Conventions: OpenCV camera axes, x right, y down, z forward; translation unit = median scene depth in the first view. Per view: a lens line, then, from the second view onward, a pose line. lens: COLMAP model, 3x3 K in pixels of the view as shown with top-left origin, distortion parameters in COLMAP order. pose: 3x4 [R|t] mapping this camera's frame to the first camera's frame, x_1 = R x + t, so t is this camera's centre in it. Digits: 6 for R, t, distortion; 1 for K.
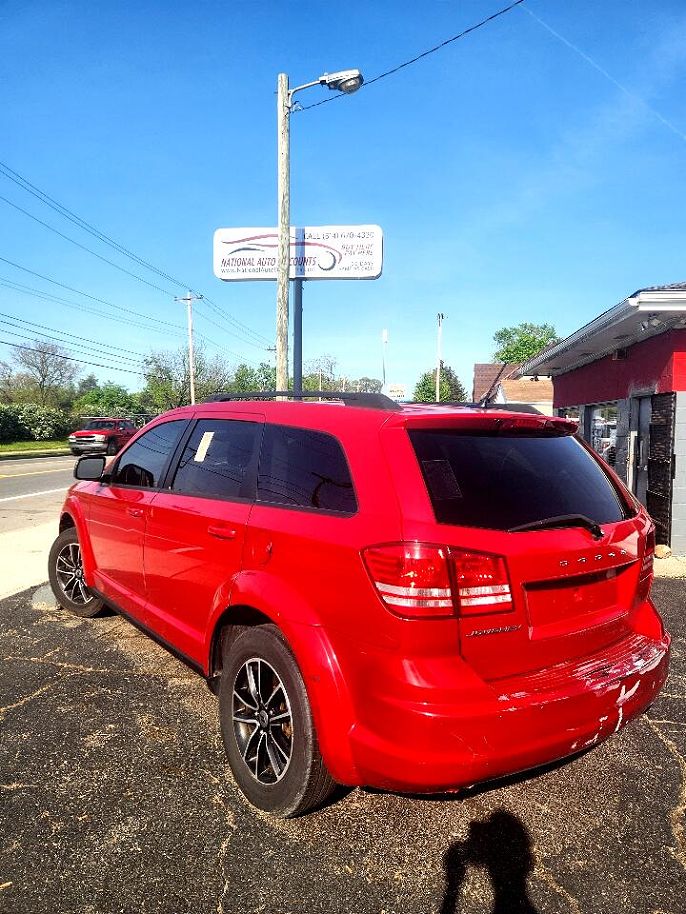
lens RADIAL K [[688.3, 0, 343.0], [0, 688.3, 457.0], [0, 0, 1]] dist [0.046358, -0.005029]
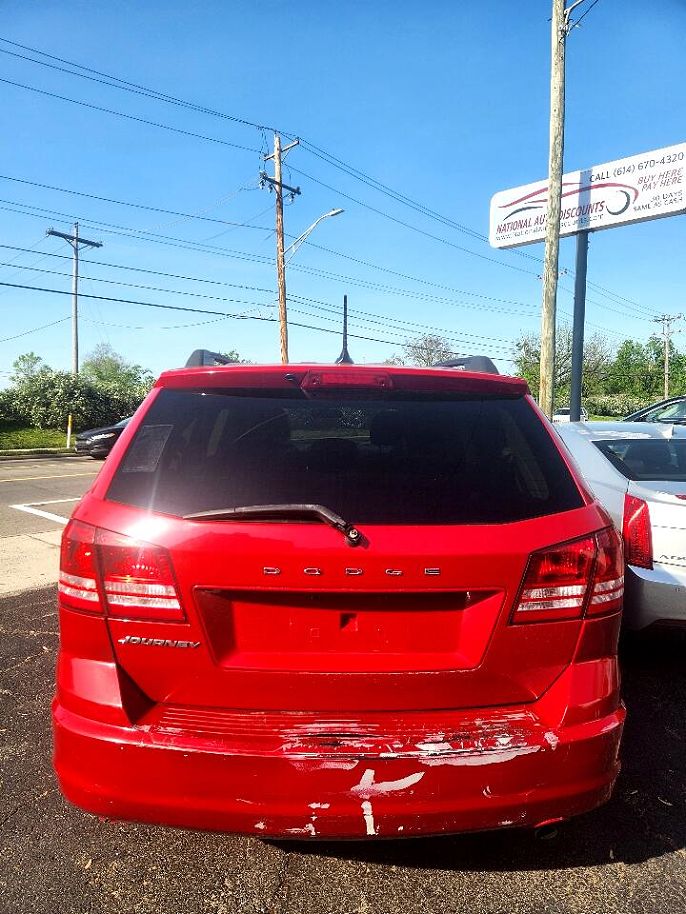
lens RADIAL K [[688.3, 0, 343.0], [0, 688.3, 457.0], [0, 0, 1]] dist [0.046358, -0.005029]
pose [[0.771321, 0.025708, -0.635927, 0.260008], [-0.017218, 0.999661, 0.019529, 0.006510], [0.636214, -0.004114, 0.771502, 0.156722]]
